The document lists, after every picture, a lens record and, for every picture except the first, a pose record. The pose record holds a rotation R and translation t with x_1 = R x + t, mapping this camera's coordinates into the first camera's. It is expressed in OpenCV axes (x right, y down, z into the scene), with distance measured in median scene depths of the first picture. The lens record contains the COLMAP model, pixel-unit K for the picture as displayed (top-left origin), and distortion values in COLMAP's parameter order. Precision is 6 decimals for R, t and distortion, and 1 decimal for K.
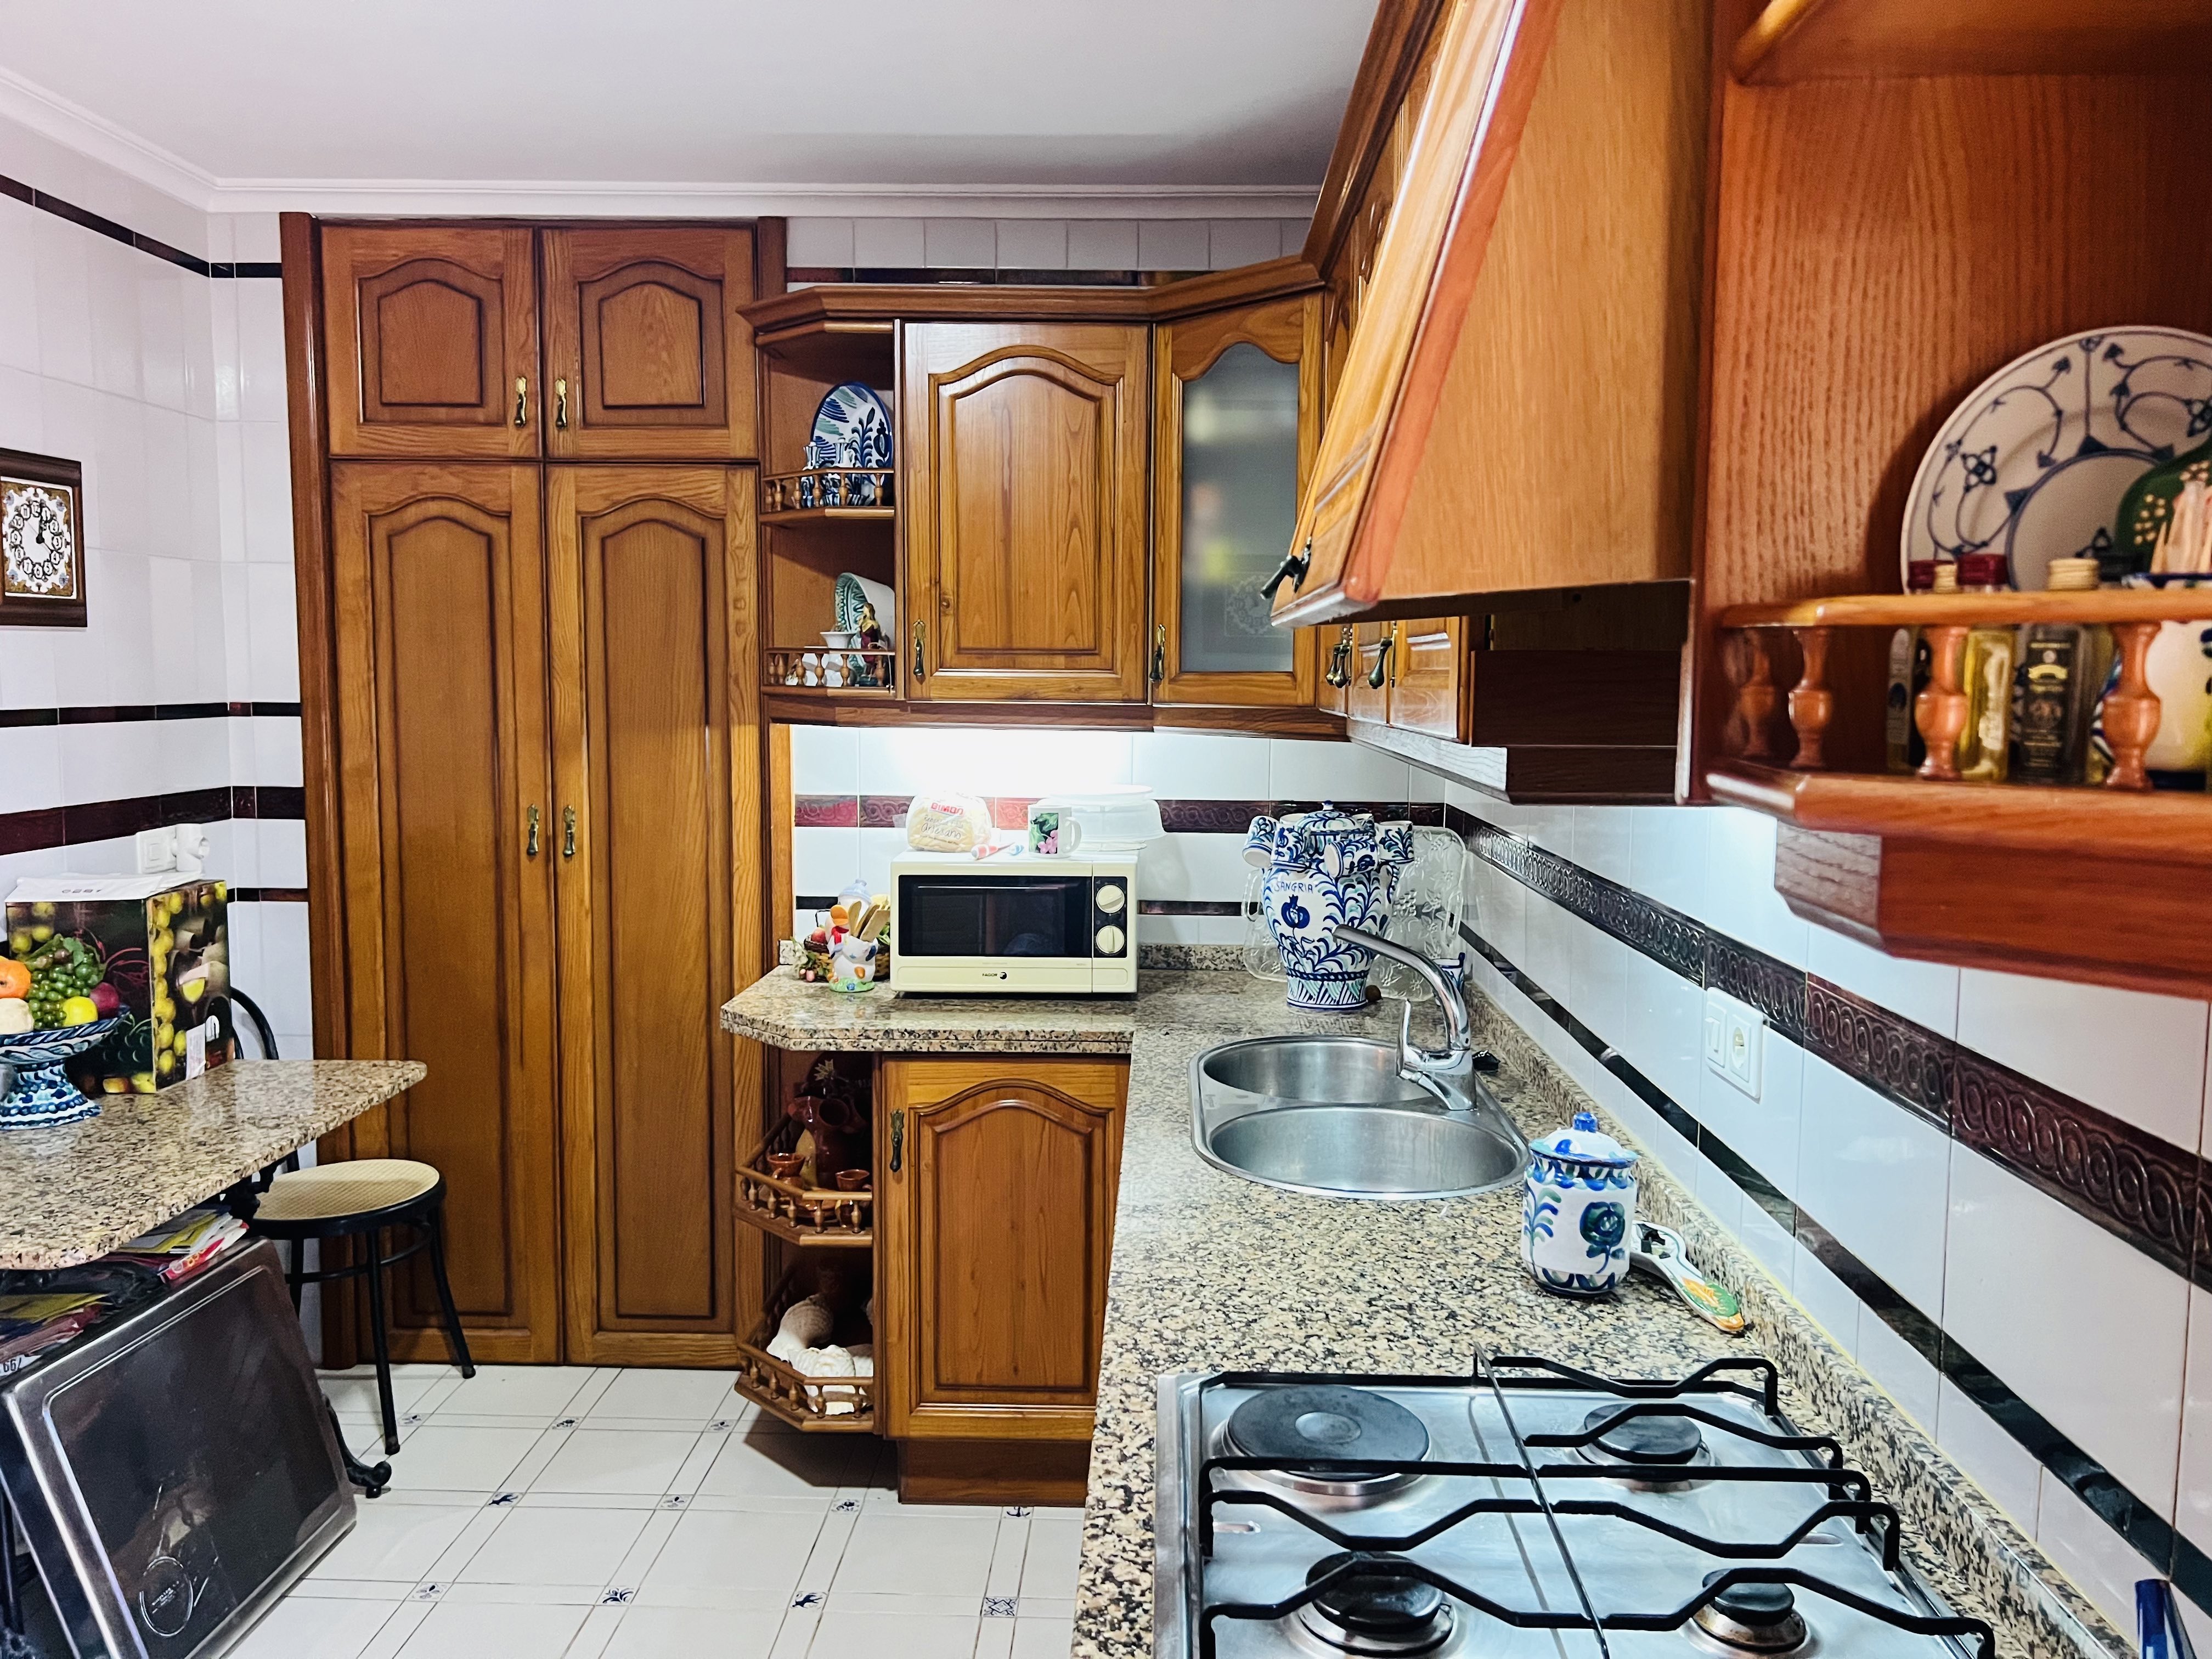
lens RADIAL K [[1649.1, 0, 1106.0], [0, 1649.1, 829.5], [0, 0, 1]] dist [0.065006, -0.091816]
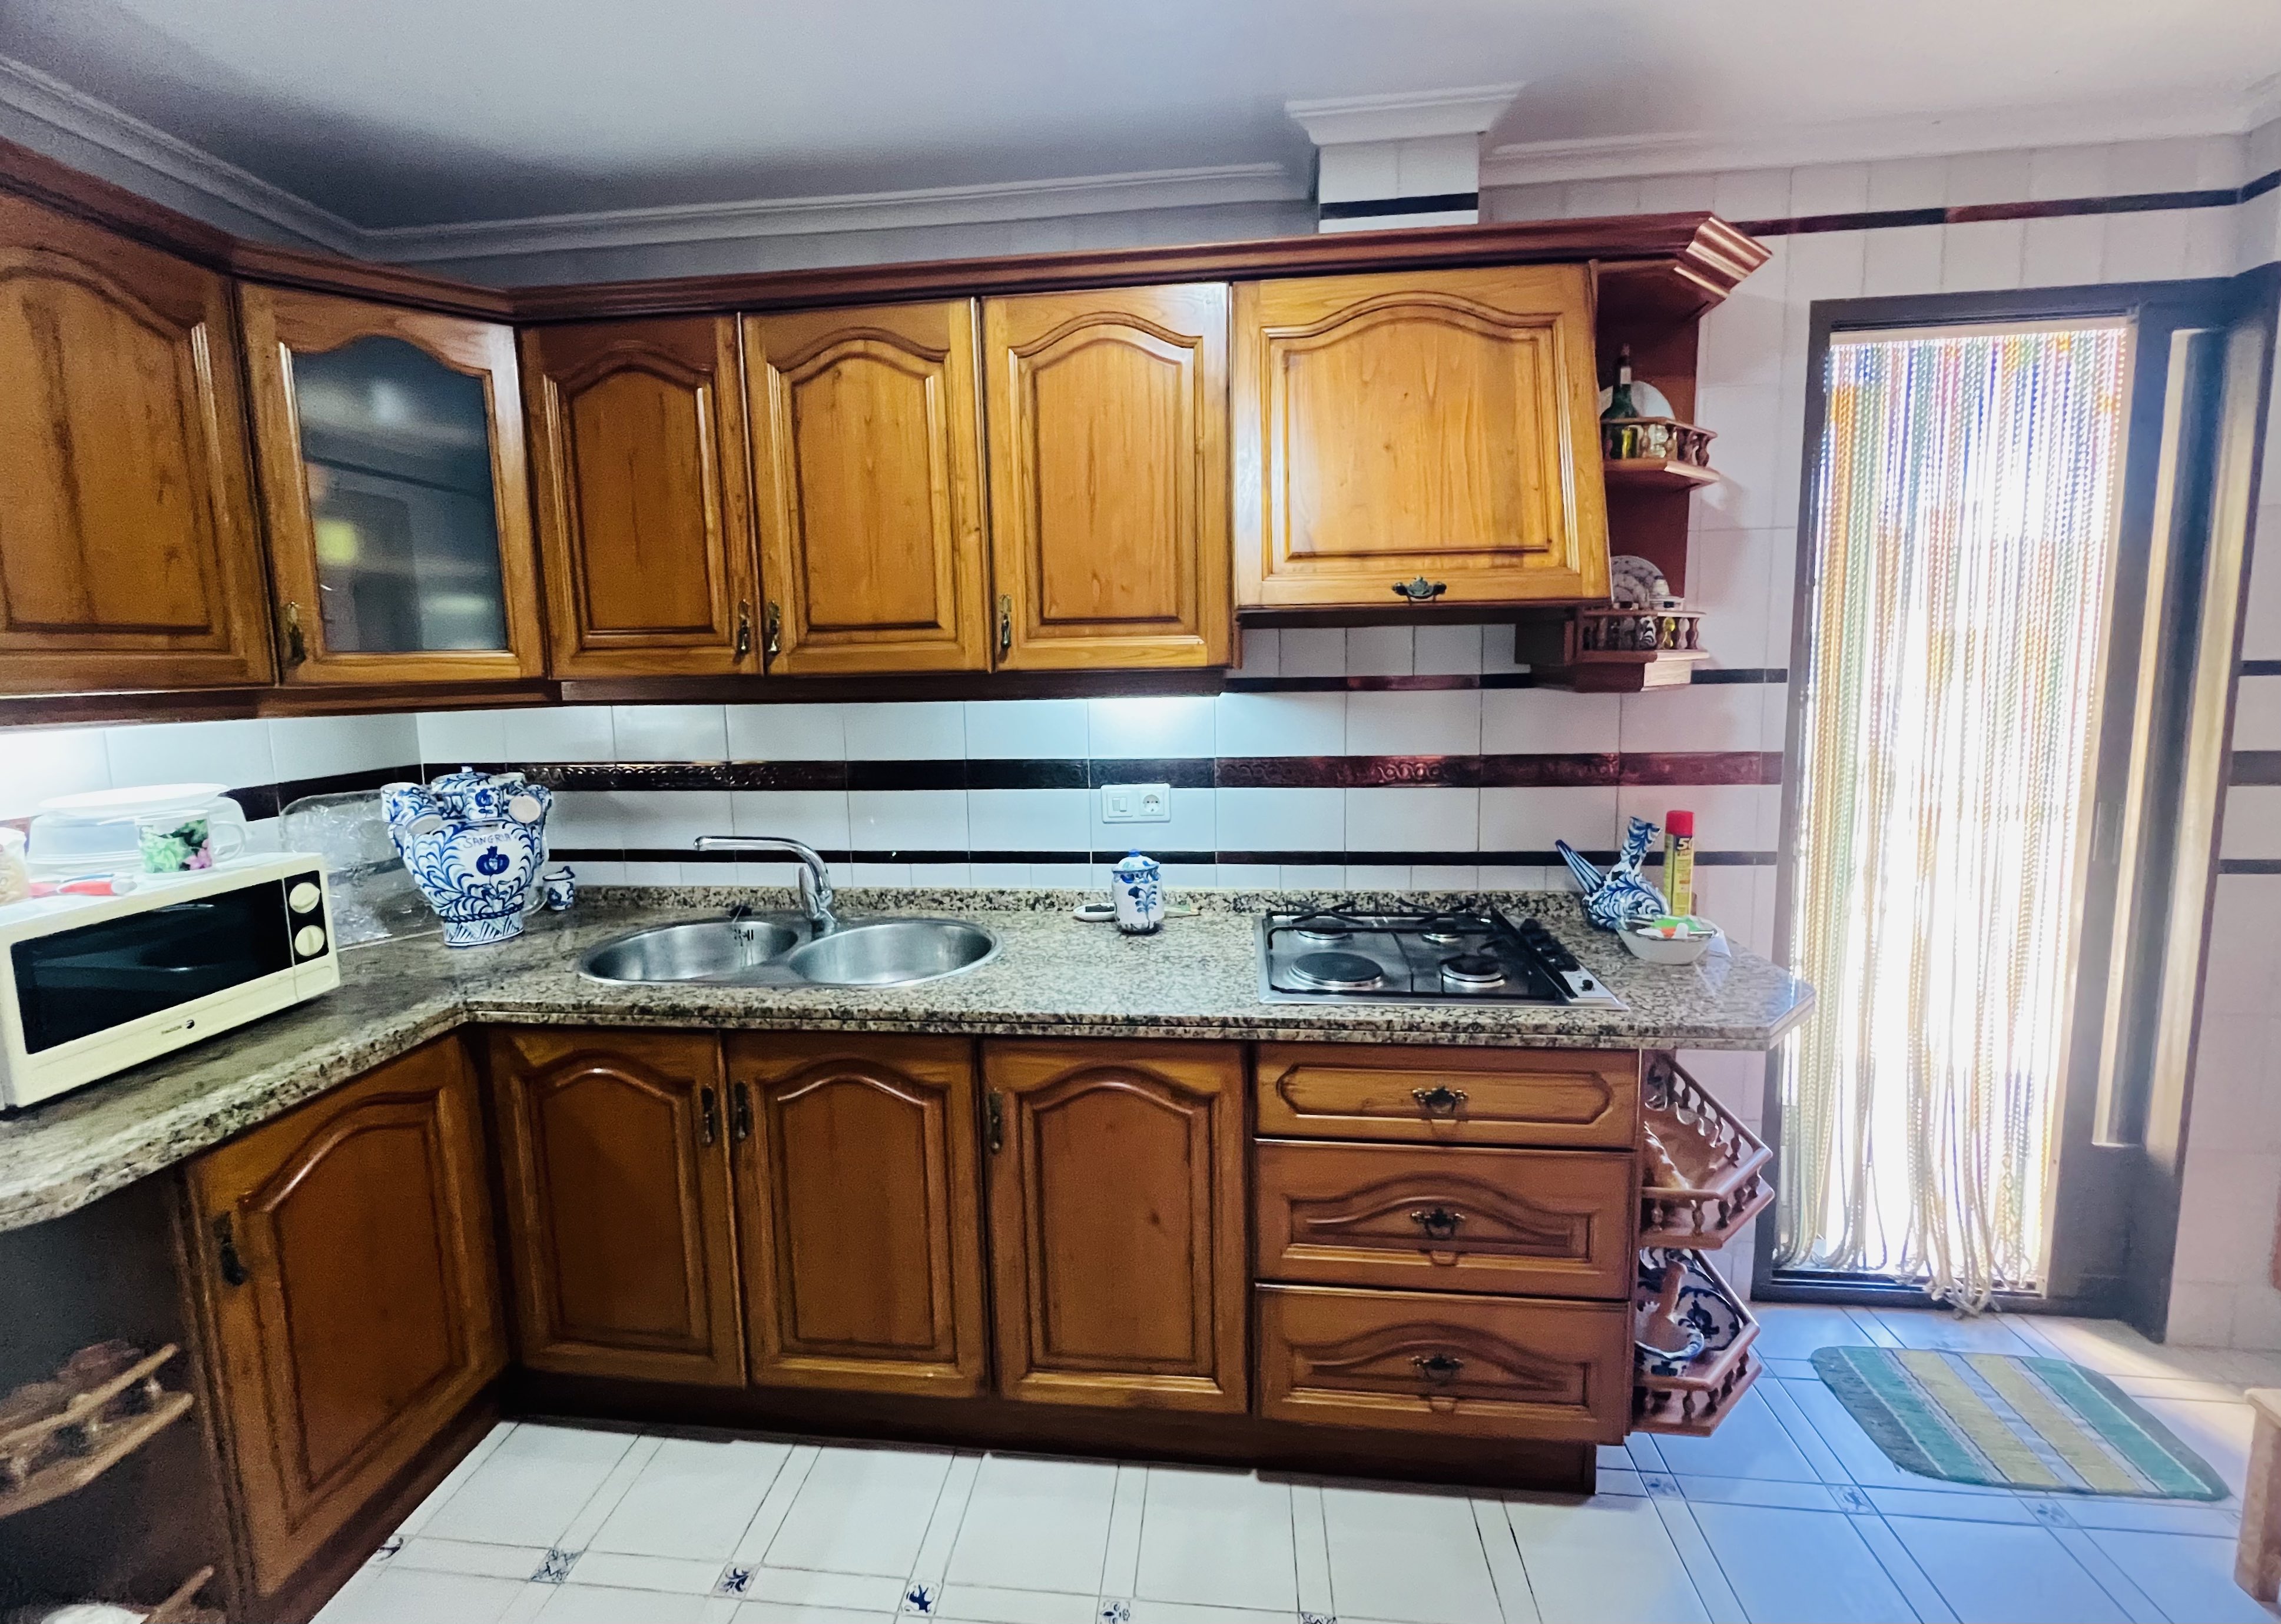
lens RADIAL K [[990.6, 0, 1139.0], [0, 990.6, 774.3], [0, 0, 1]] dist [0.000973, 0.000037]
pose [[0.063805, -0.135234, 0.988757, -0.520387], [0.113230, 0.985359, 0.127462, -0.045184], [-0.991518, 0.103824, 0.078183, 0.493163]]
